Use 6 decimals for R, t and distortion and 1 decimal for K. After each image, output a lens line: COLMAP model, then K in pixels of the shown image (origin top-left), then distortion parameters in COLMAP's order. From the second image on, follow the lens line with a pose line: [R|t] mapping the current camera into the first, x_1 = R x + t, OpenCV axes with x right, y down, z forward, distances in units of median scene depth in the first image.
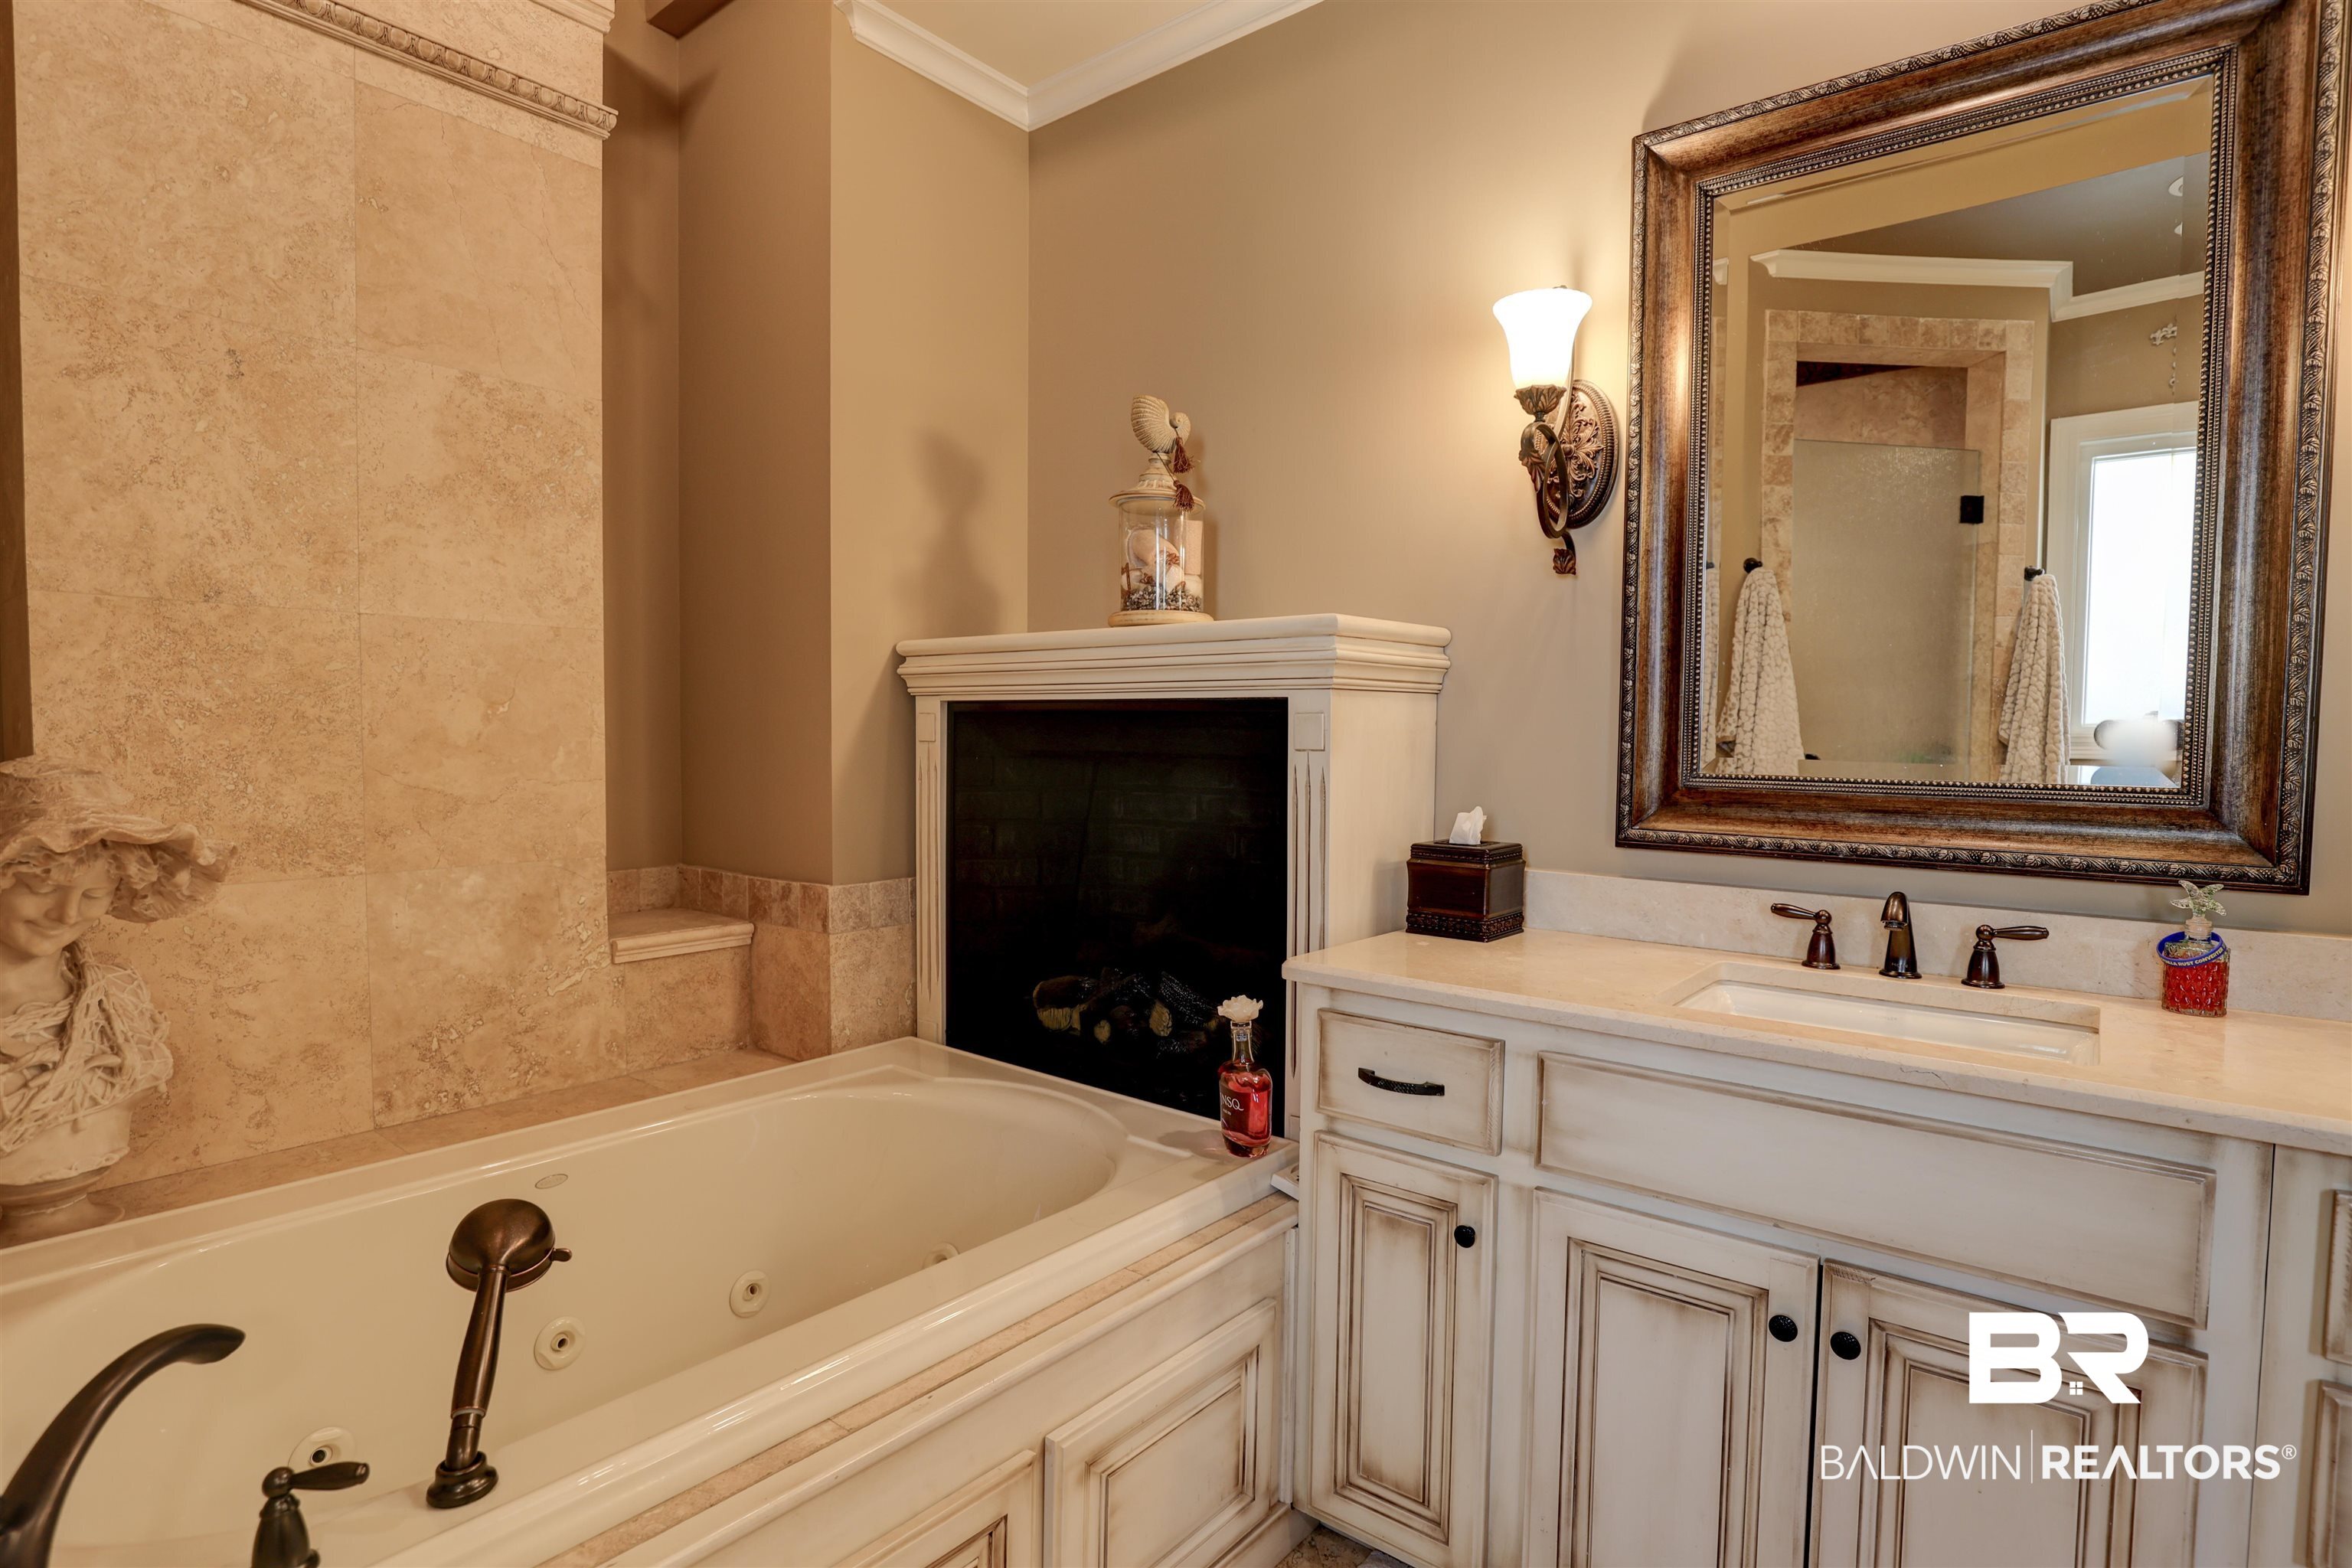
lens RADIAL K [[1181.2, 0, 1176.0], [0, 1181.2, 784.0], [0, 0, 1]] dist [-0.033839, 0.010775]
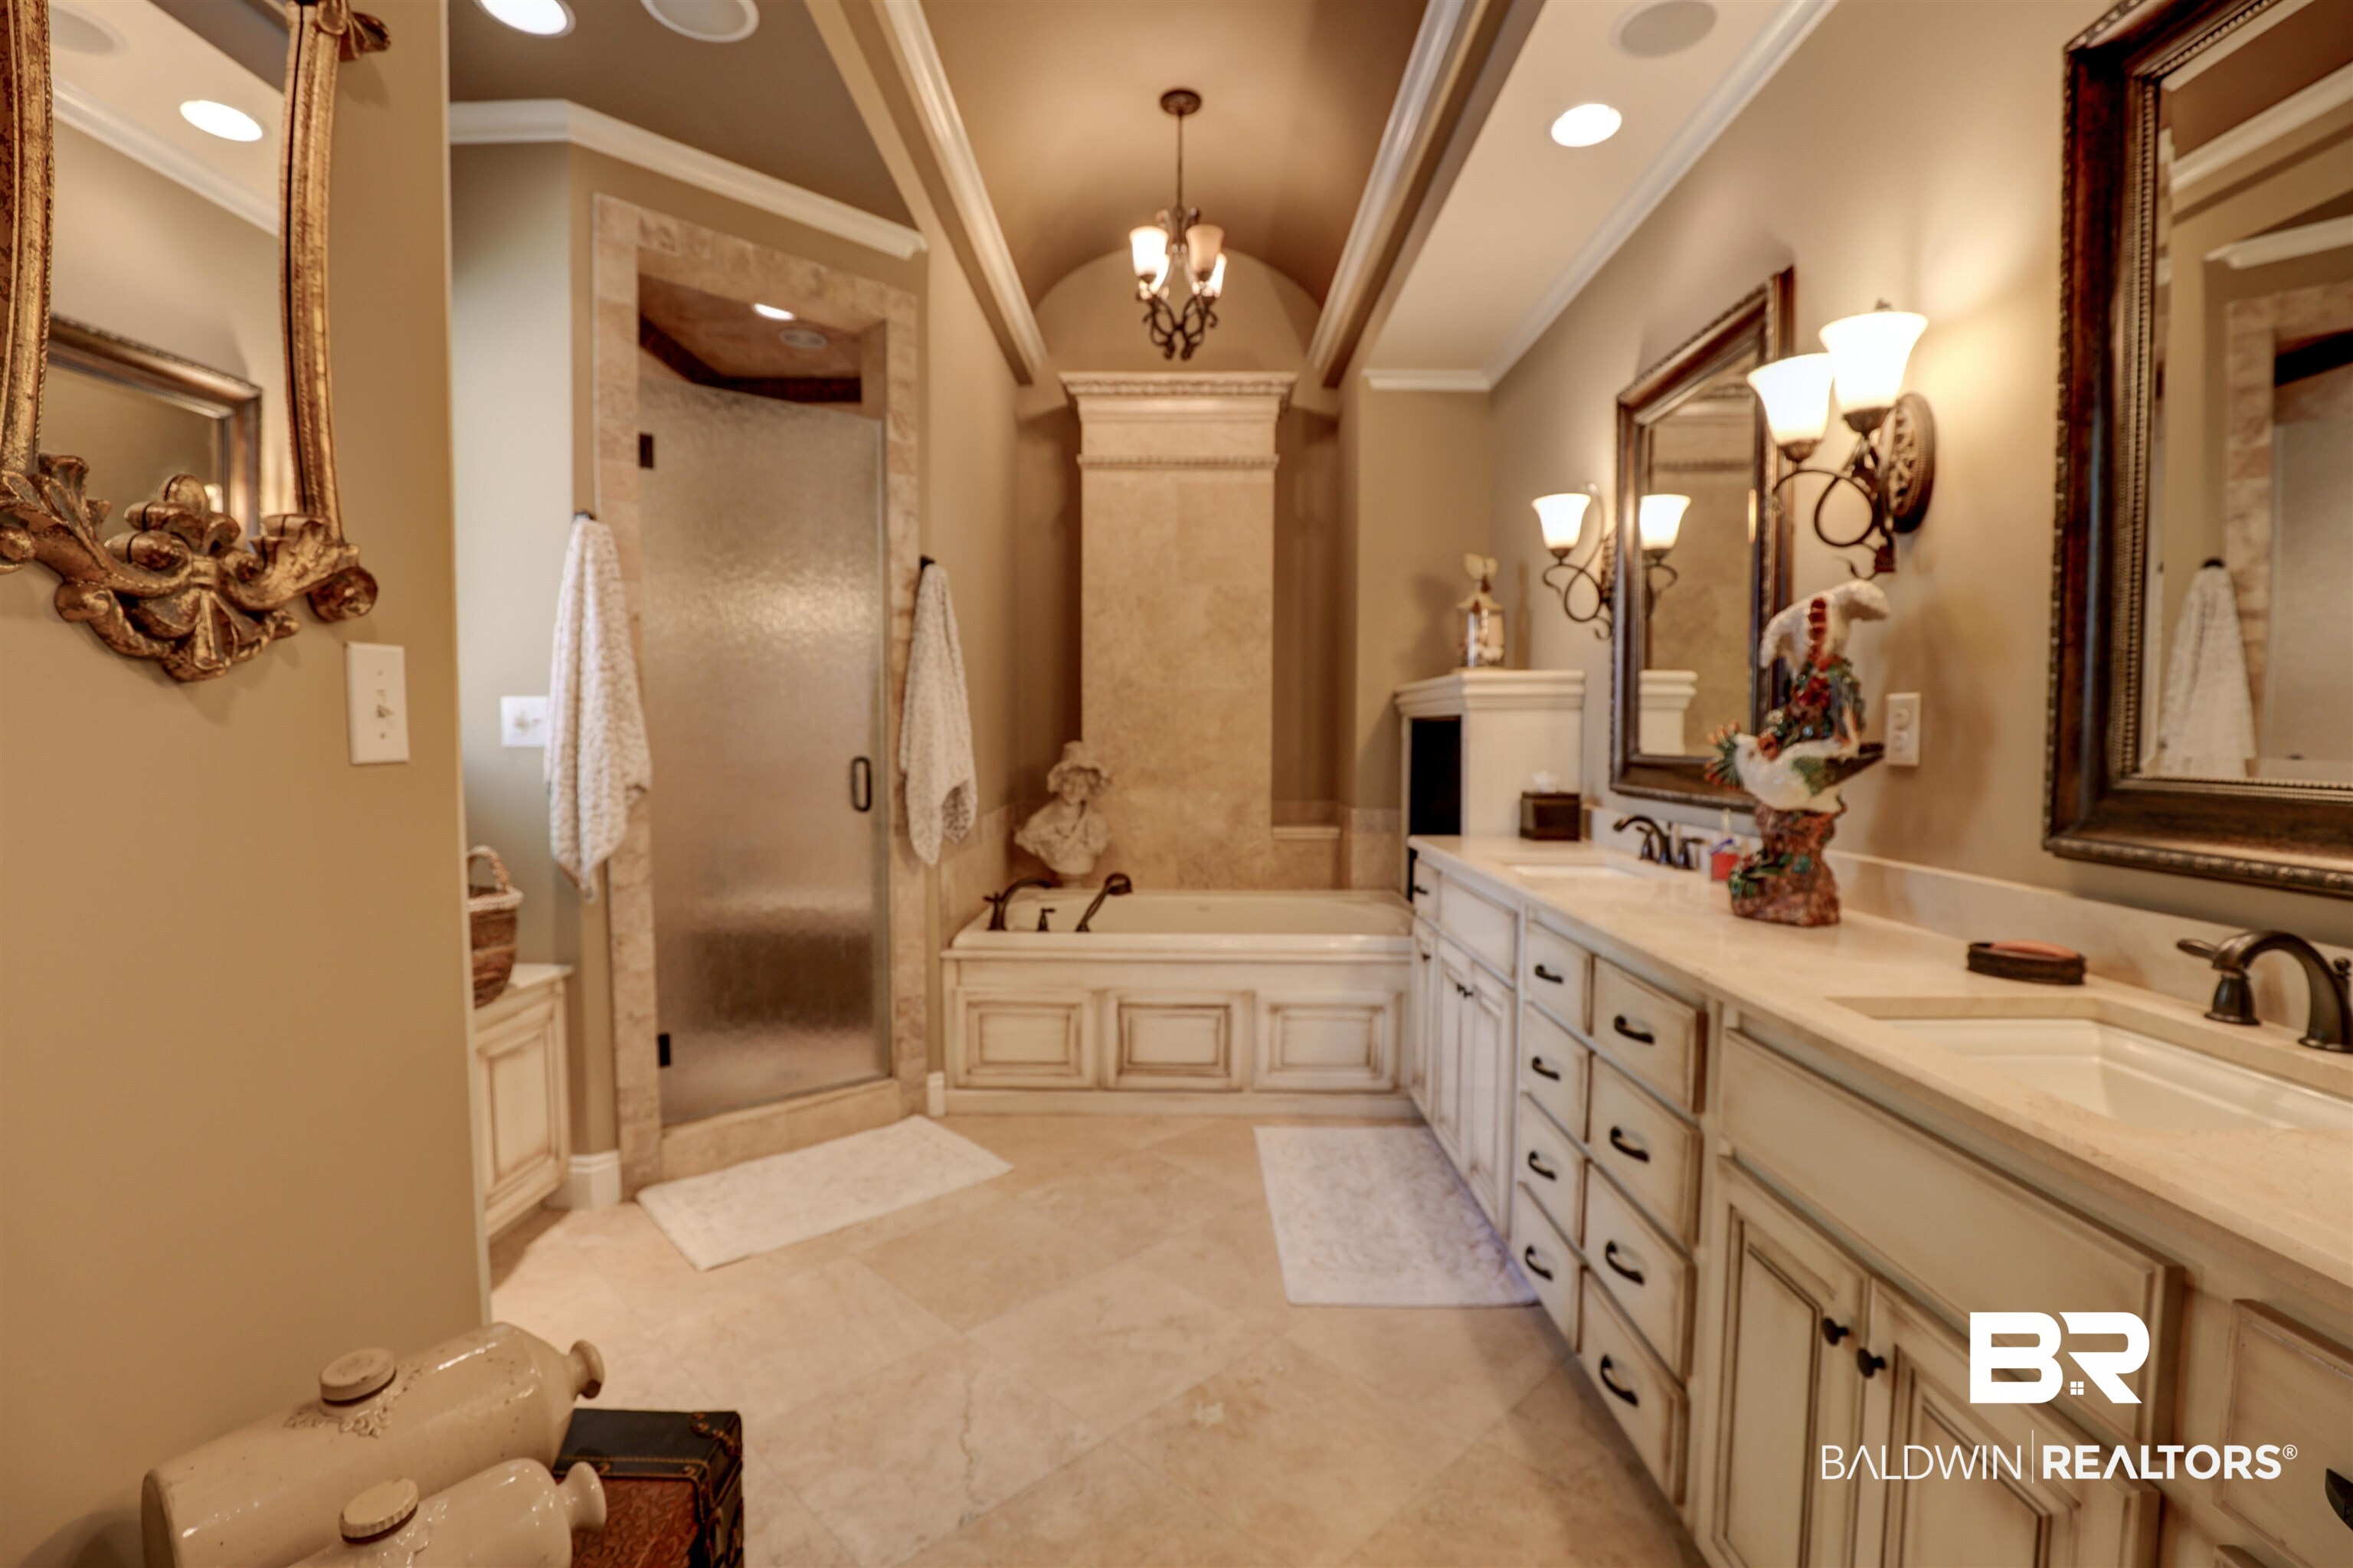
lens RADIAL K [[1080.9, 0, 1171.0], [0, 1080.9, 786.7], [0, 0, 1]] dist [-0.040388, 0.009764]
pose [[0.621496, 0.030864, -0.782809, 1.139515], [-0.032226, 0.999385, 0.013818, 0.037374], [0.782754, 0.016639, 0.622109, -0.482604]]
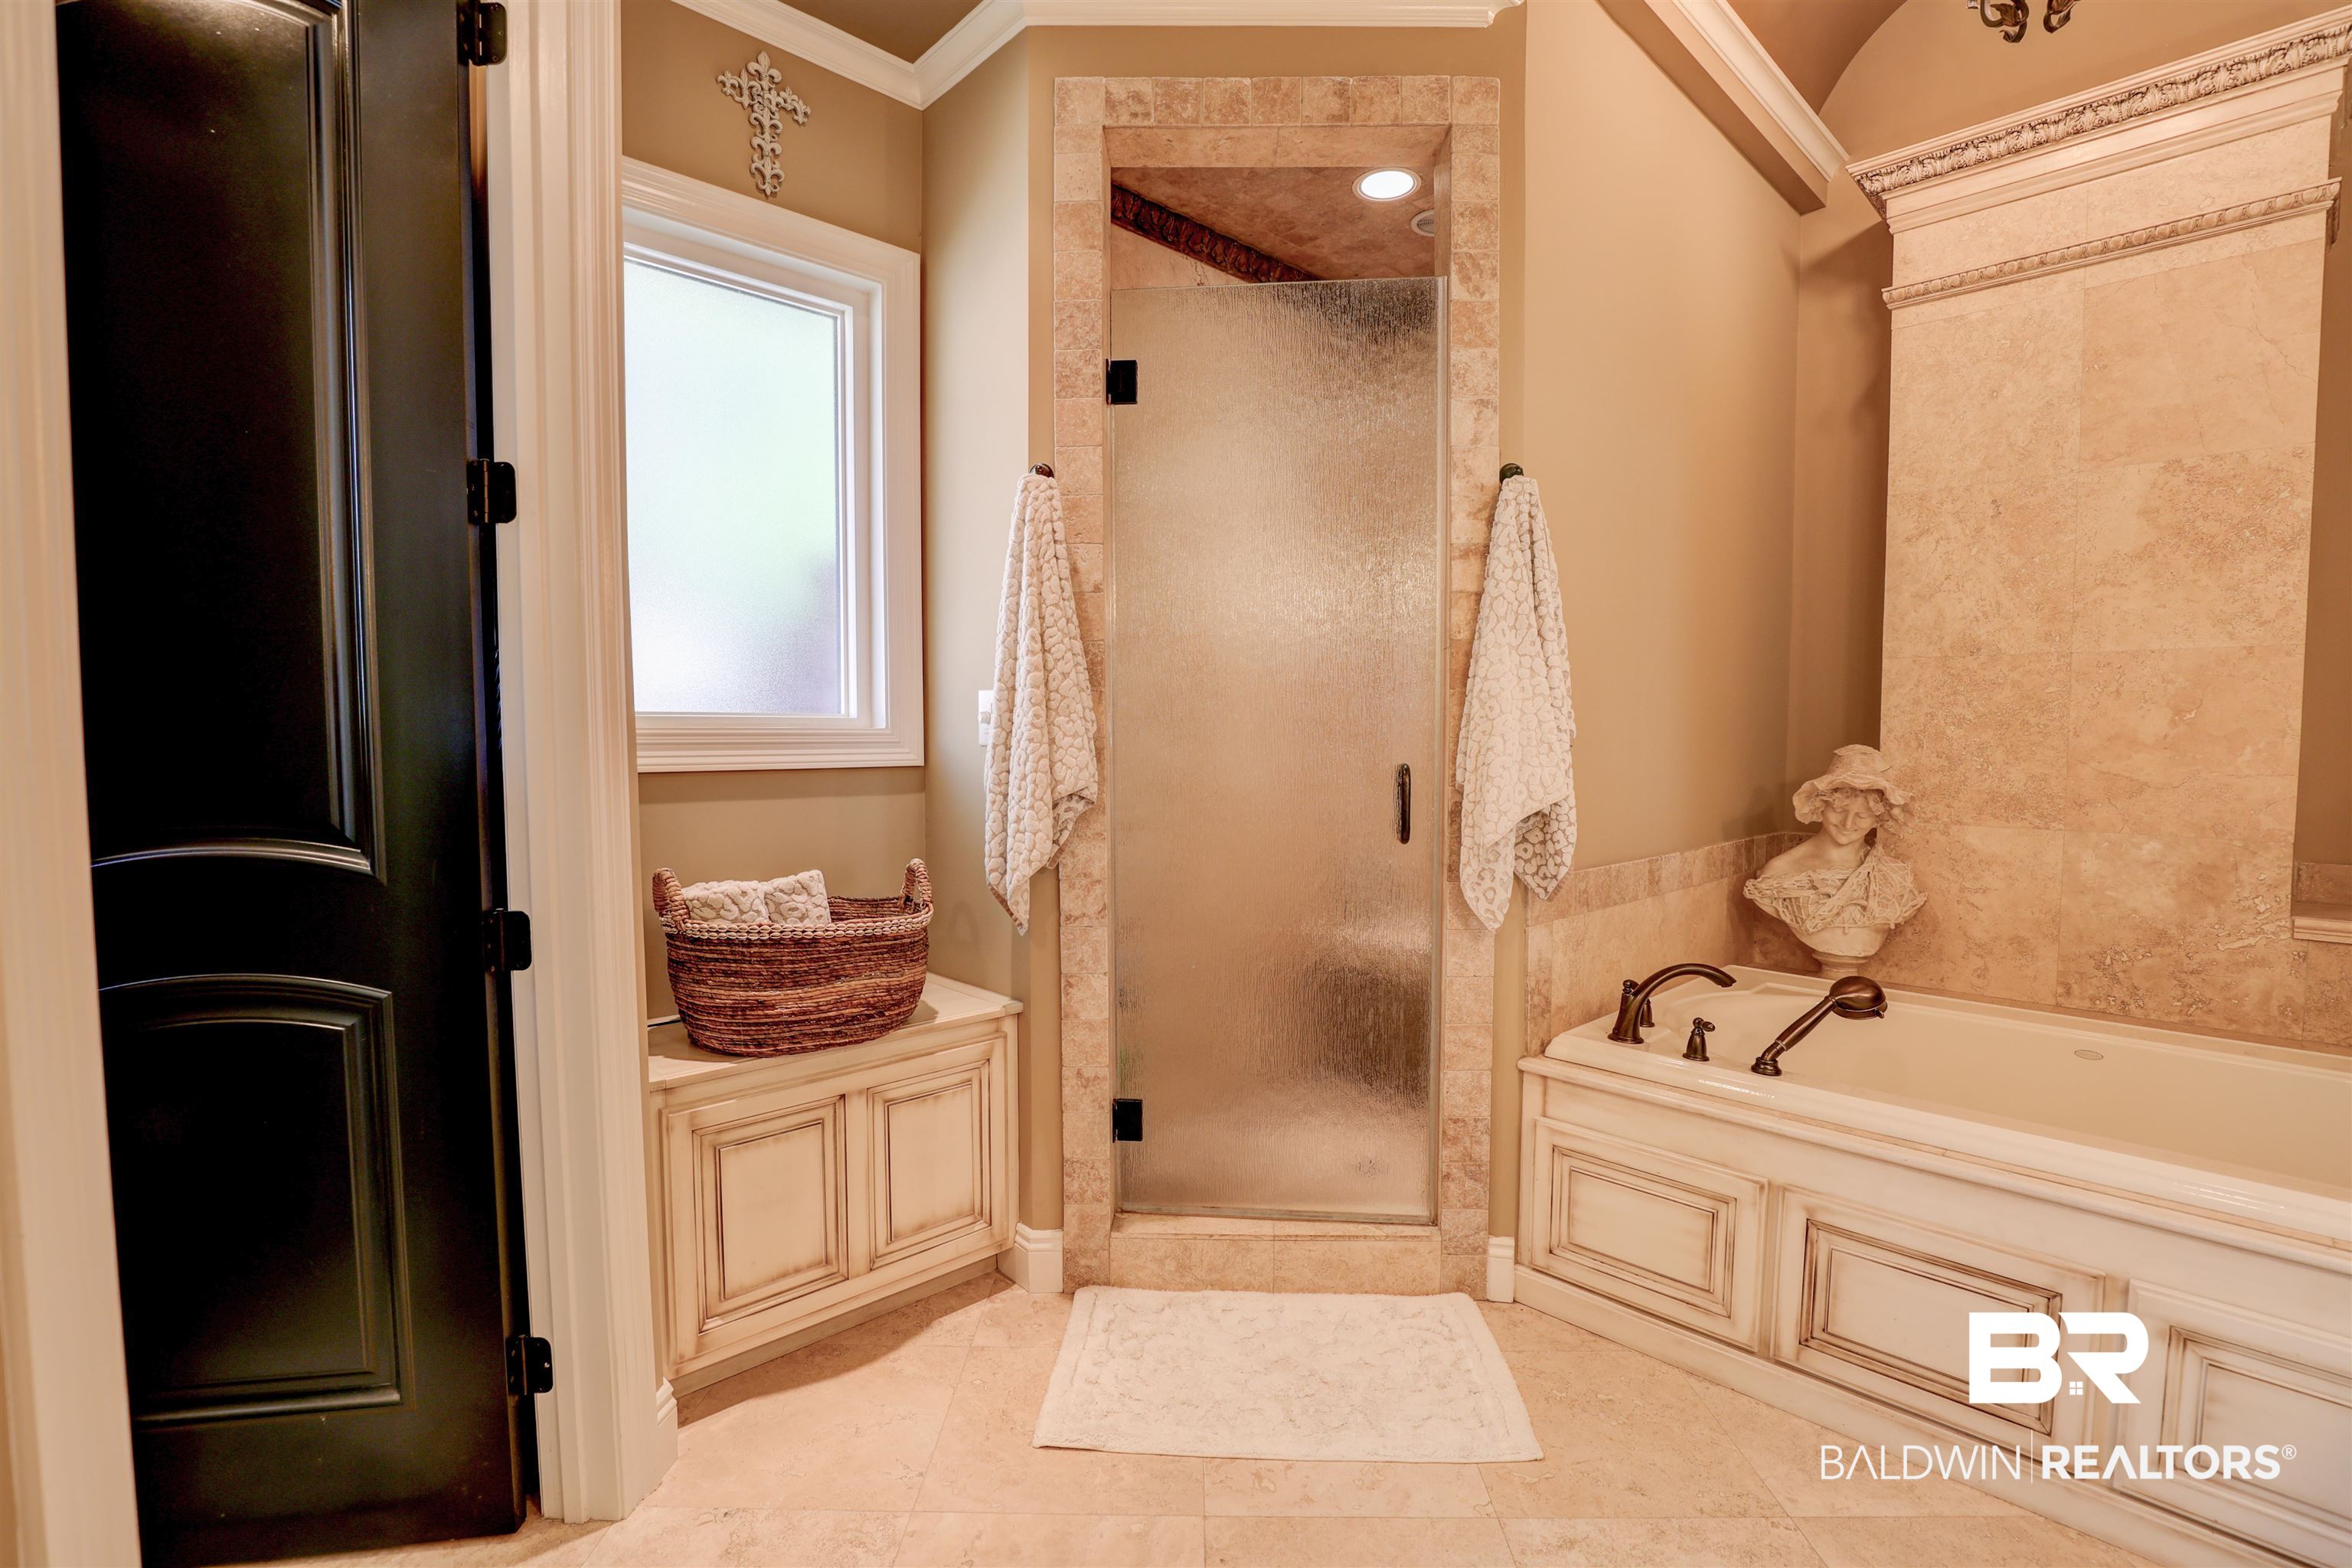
lens RADIAL K [[1080.4, 0, 1170.5], [0, 1080.4, 786.7], [0, 0, 1]] dist [-0.040388, 0.009764]
pose [[-0.129110, 0.043364, -0.990682, 0.747695], [-0.047066, 0.997649, 0.049803, 0.009022], [0.990513, 0.053058, -0.126765, 0.050483]]
